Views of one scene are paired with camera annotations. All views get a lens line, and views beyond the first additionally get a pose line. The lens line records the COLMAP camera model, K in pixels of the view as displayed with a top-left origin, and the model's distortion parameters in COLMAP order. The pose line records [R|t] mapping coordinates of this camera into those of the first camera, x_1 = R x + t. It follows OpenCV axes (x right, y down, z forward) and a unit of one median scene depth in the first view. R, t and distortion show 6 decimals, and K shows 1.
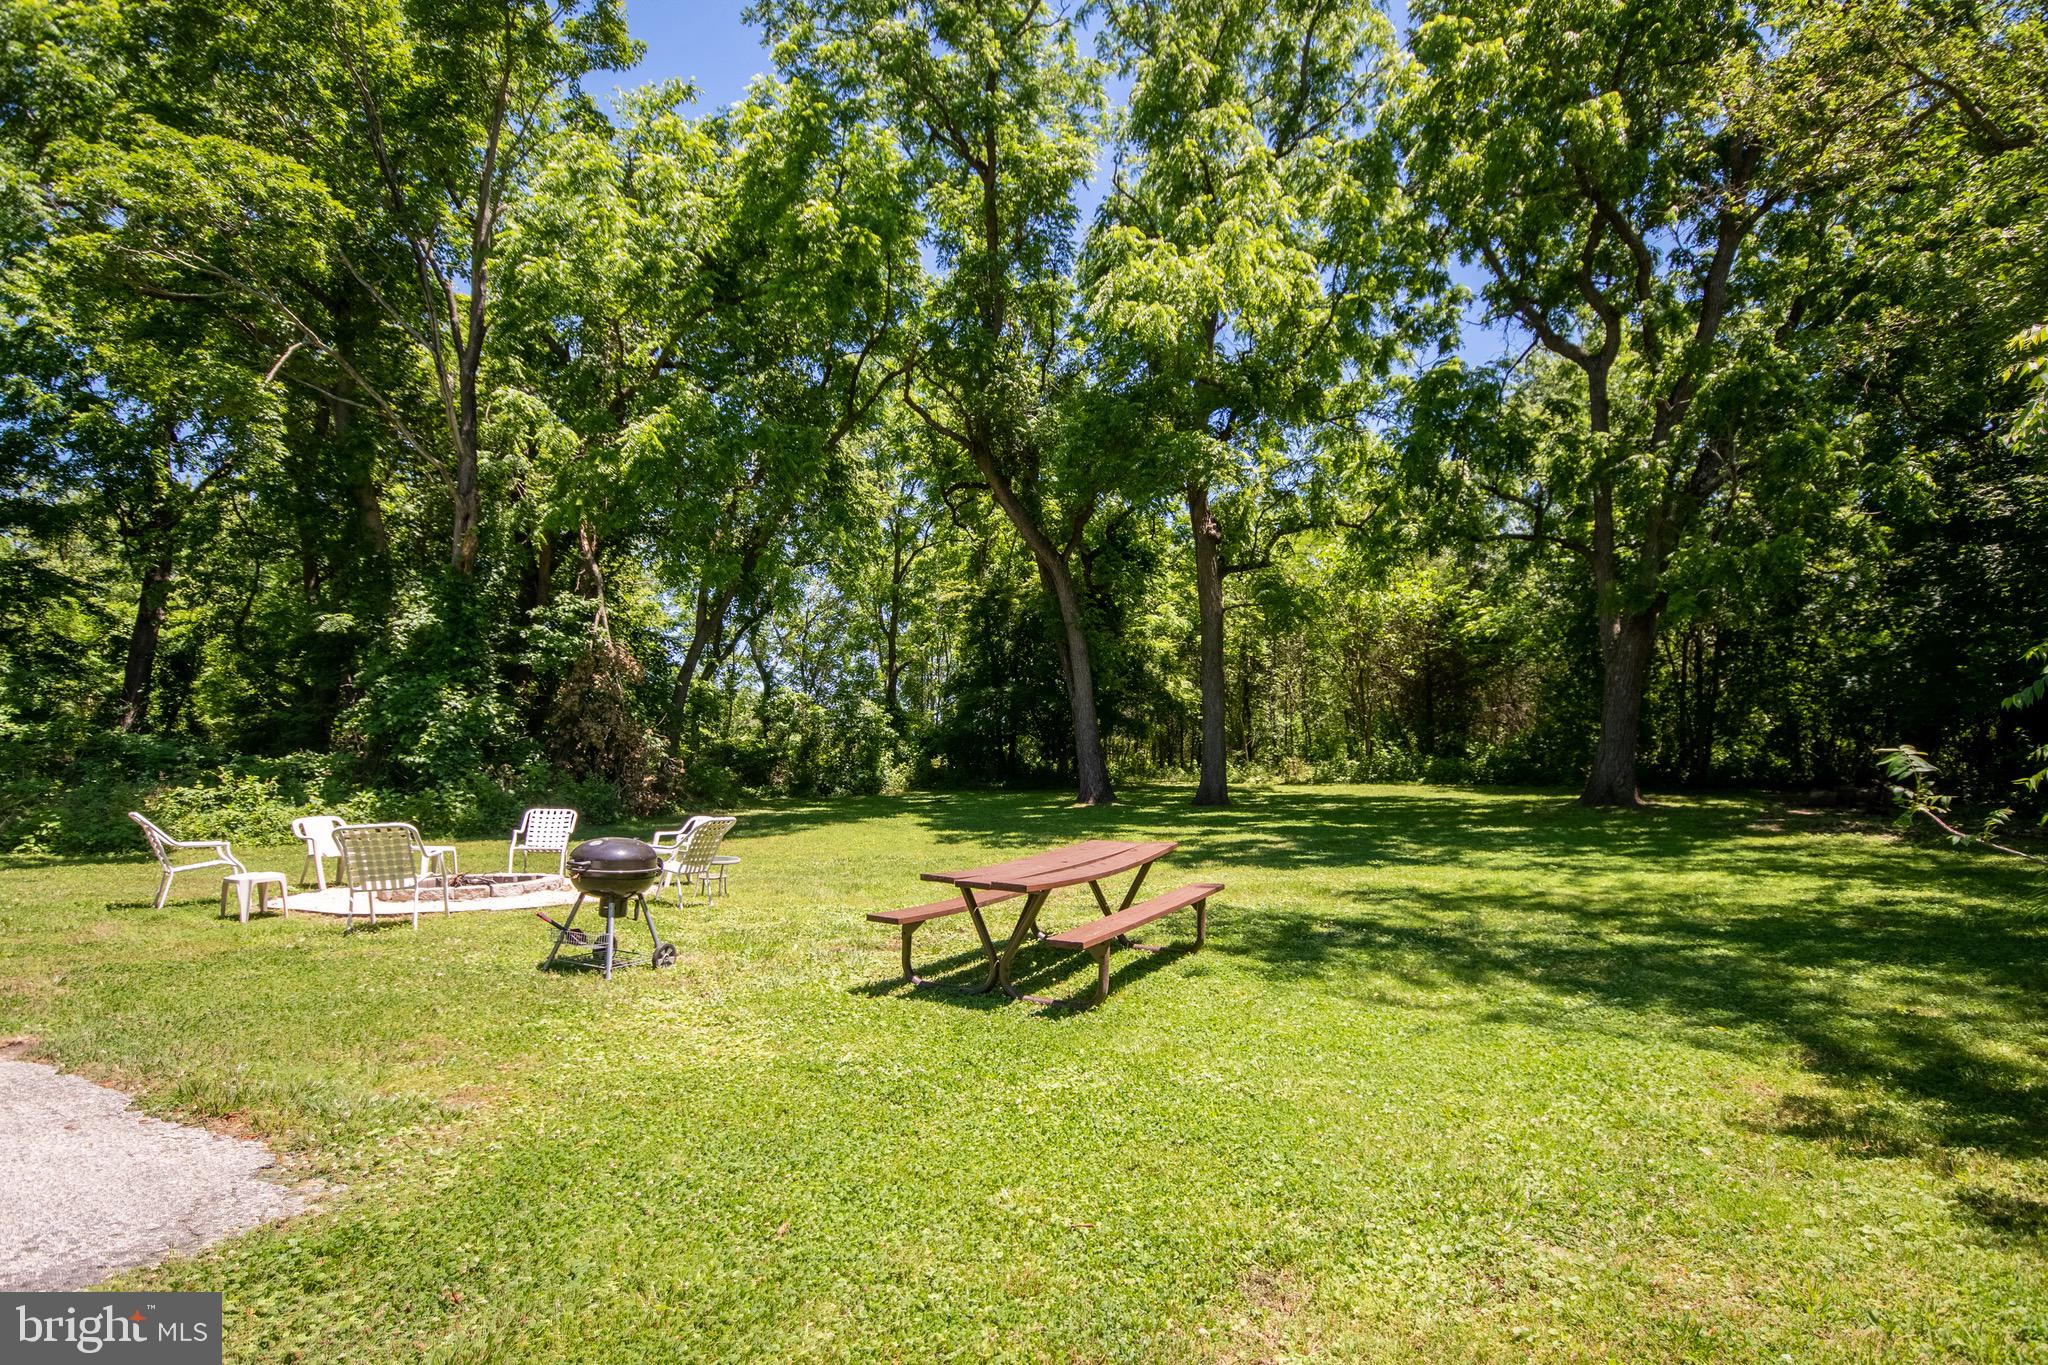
lens RADIAL K [[1145.6, 0, 1026.6], [0, 1145.6, 686.8], [0, 0, 1]] dist [0.001110, -0.000018]
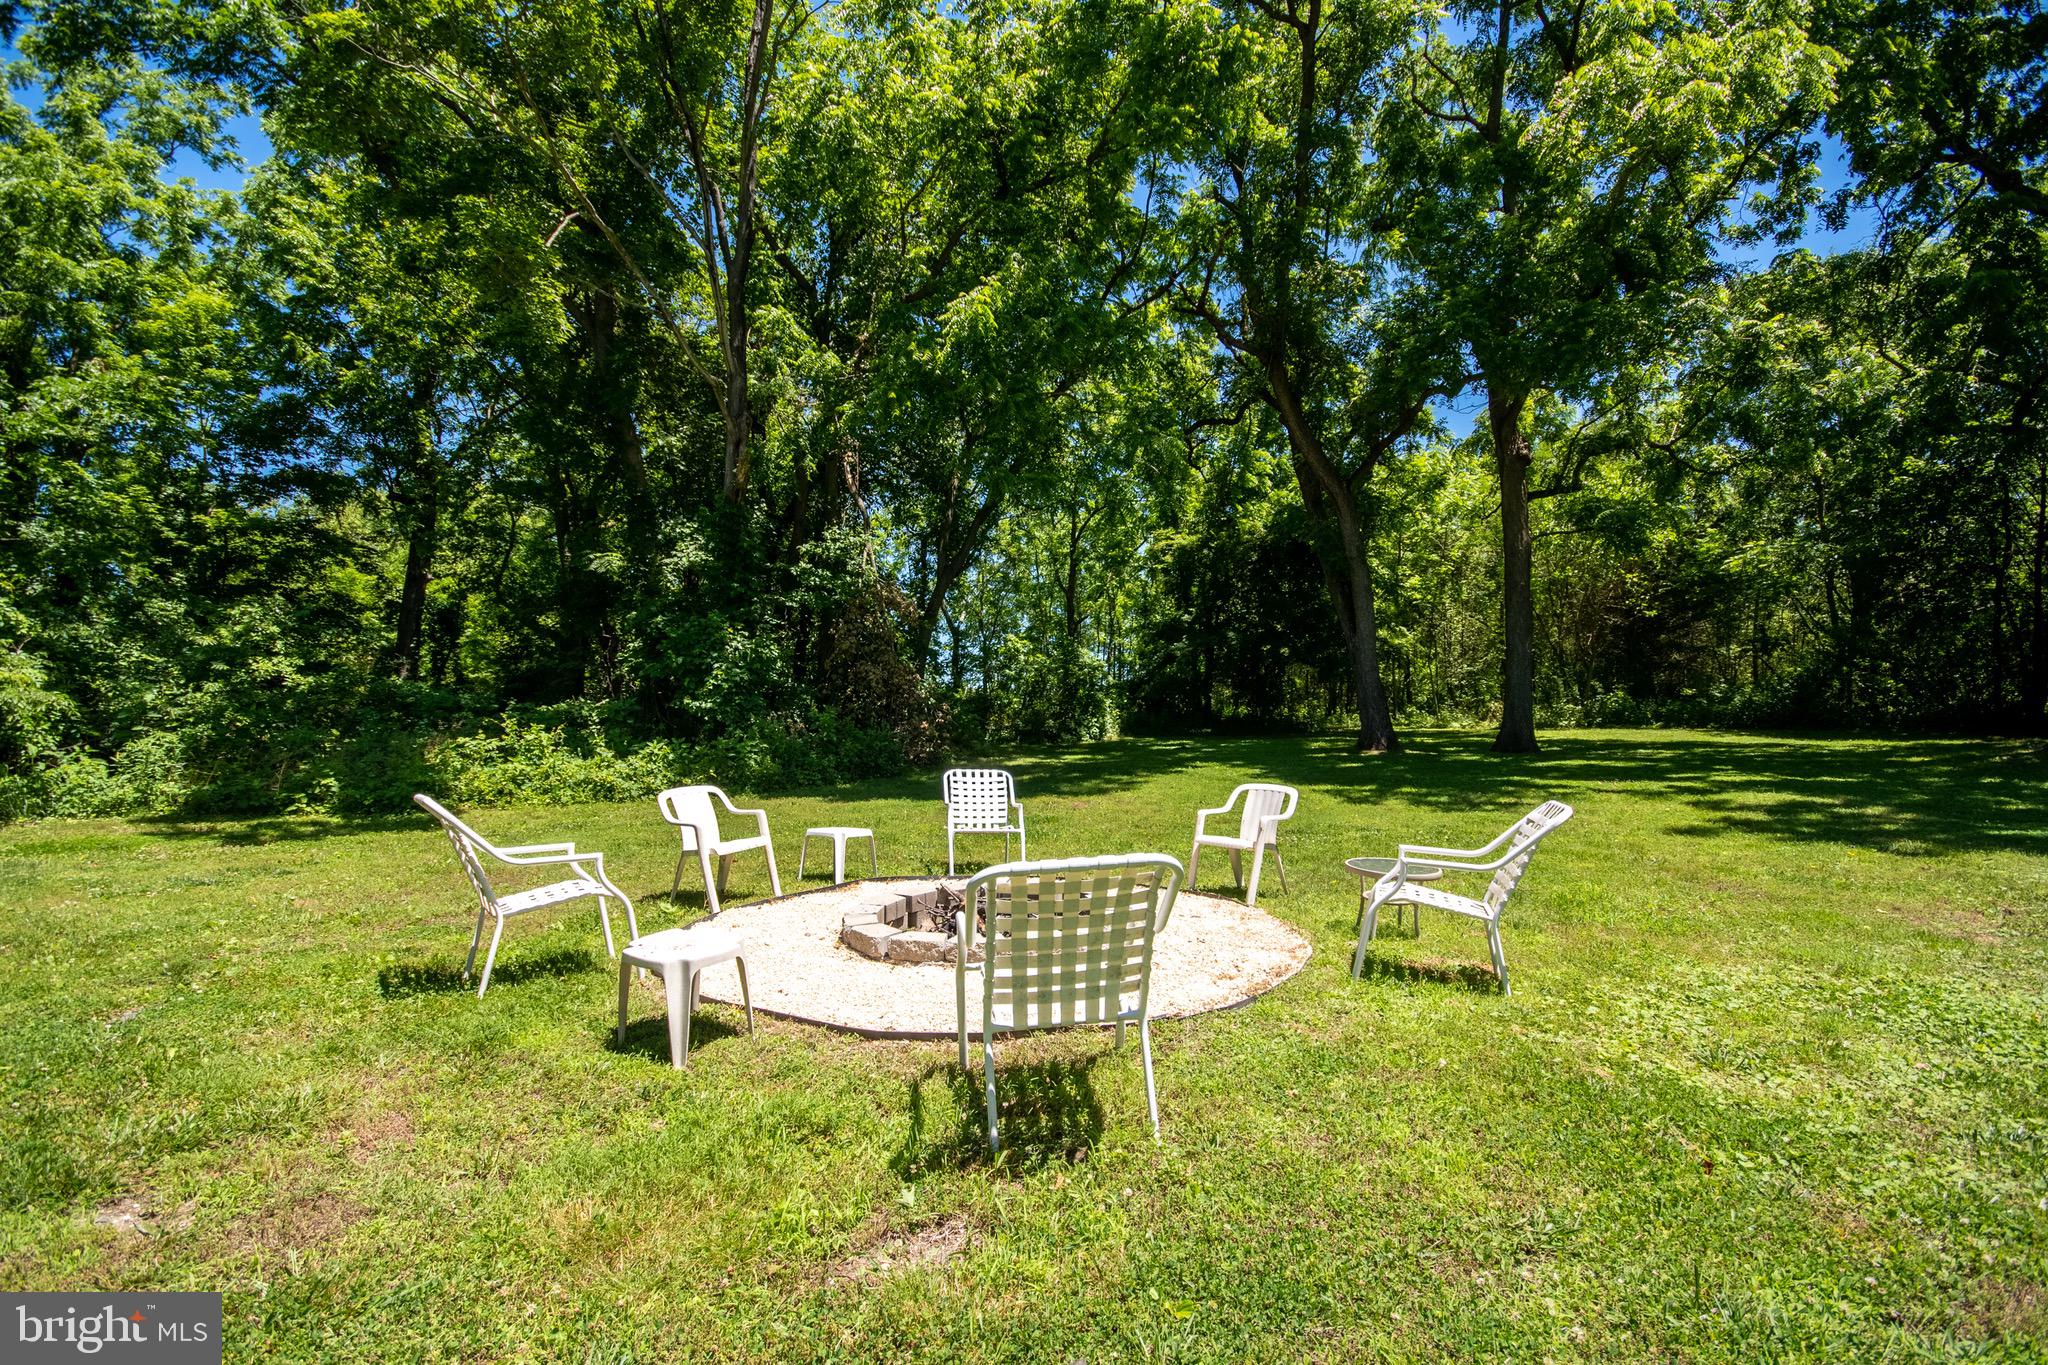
lens RADIAL K [[917.4, 0, 982.2], [0, 917.4, 688.5], [0, 0, 1]] dist [0.001423, 0.001954]
pose [[0.994845, -0.008553, -0.101042, -0.196648], [0.012594, 0.999143, 0.039421, 0.019886], [0.100619, -0.040490, 0.994101, 0.249249]]
